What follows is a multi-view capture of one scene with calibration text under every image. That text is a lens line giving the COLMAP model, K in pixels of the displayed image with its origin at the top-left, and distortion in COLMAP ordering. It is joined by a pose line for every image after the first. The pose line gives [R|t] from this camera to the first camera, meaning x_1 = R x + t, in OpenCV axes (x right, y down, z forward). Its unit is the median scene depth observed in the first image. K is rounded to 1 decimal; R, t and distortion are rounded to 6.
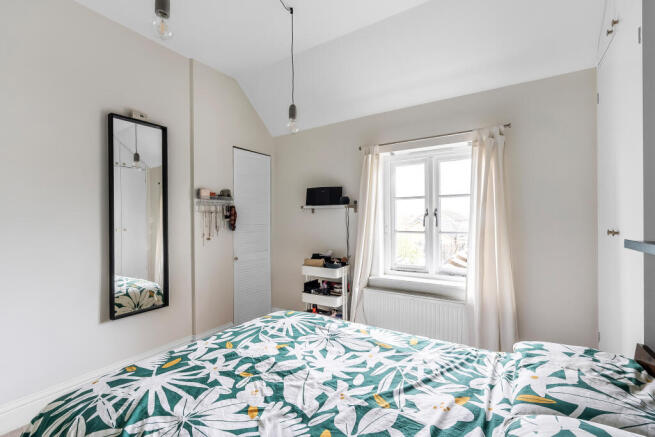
lens RADIAL K [[283.5, 0, 328.5], [0, 283.5, 219.7], [0, 0, 1]] dist [-0.001644, -0.000262]
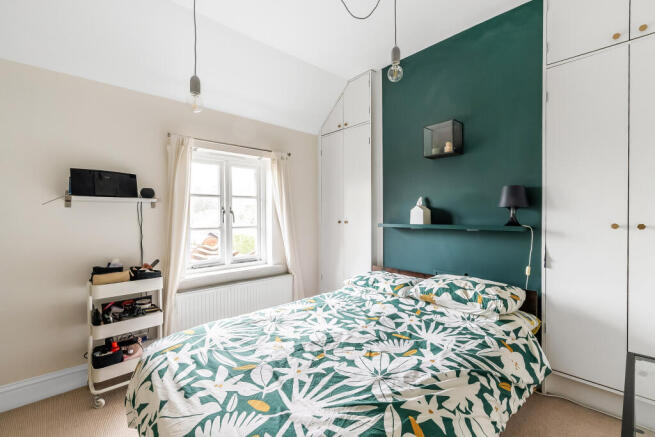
lens RADIAL K [[283.5, 0, 328.1], [0, 283.5, 217.2], [0, 0, 1]] dist [-0.001644, -0.000262]
pose [[0.264996, -0.003009, 0.964245, -1.213472], [0.006408, 0.999979, 0.001360, 0.005853], [-0.964228, 0.005819, 0.265009, 0.612604]]
